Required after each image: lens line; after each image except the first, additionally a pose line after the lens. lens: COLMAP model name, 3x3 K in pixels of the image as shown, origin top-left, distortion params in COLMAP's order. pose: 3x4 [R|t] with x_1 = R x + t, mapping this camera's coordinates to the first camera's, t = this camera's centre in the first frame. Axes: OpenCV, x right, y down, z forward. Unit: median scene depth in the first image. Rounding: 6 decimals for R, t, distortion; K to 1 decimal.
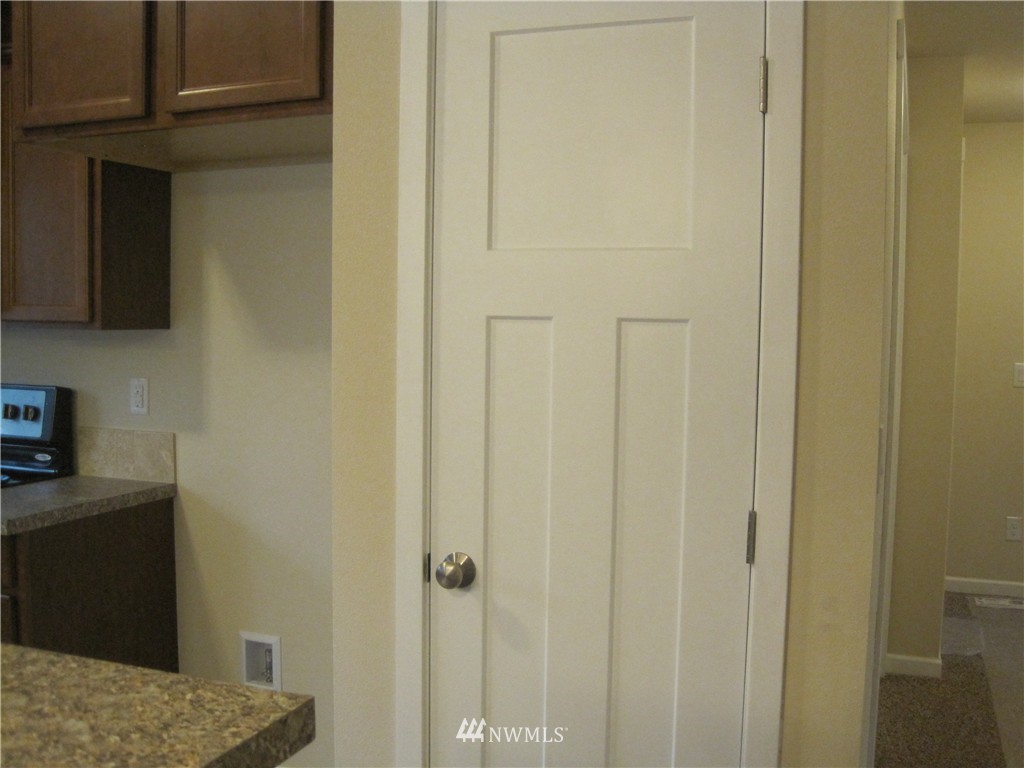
lens RADIAL K [[1065.5, 0, 512.4], [0, 1065.5, 385.0], [0, 0, 1]] dist [-0.121782, 0.000000]
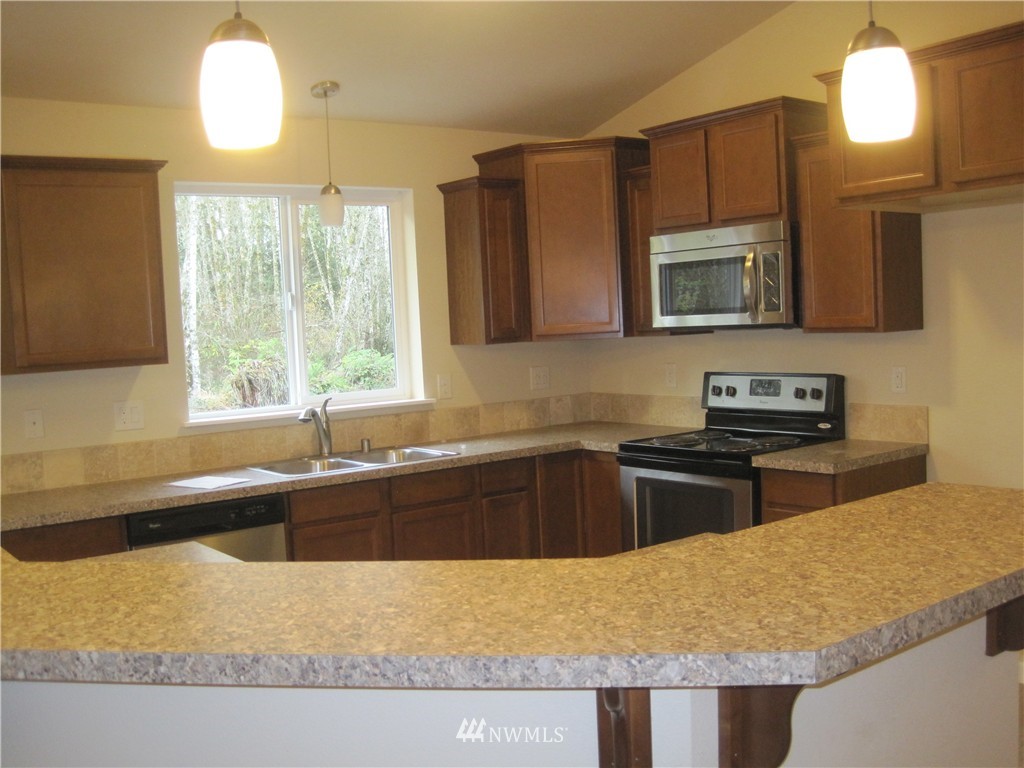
lens RADIAL K [[1065.5, 0, 511.5], [0, 1065.5, 388.2], [0, 0, 1]] dist [-0.121782, 0.000000]
pose [[0.854218, -0.018832, -0.519574, -0.086964], [0.022300, 0.999751, 0.000426, 0.010941], [0.519437, -0.011950, 0.854425, -0.458810]]
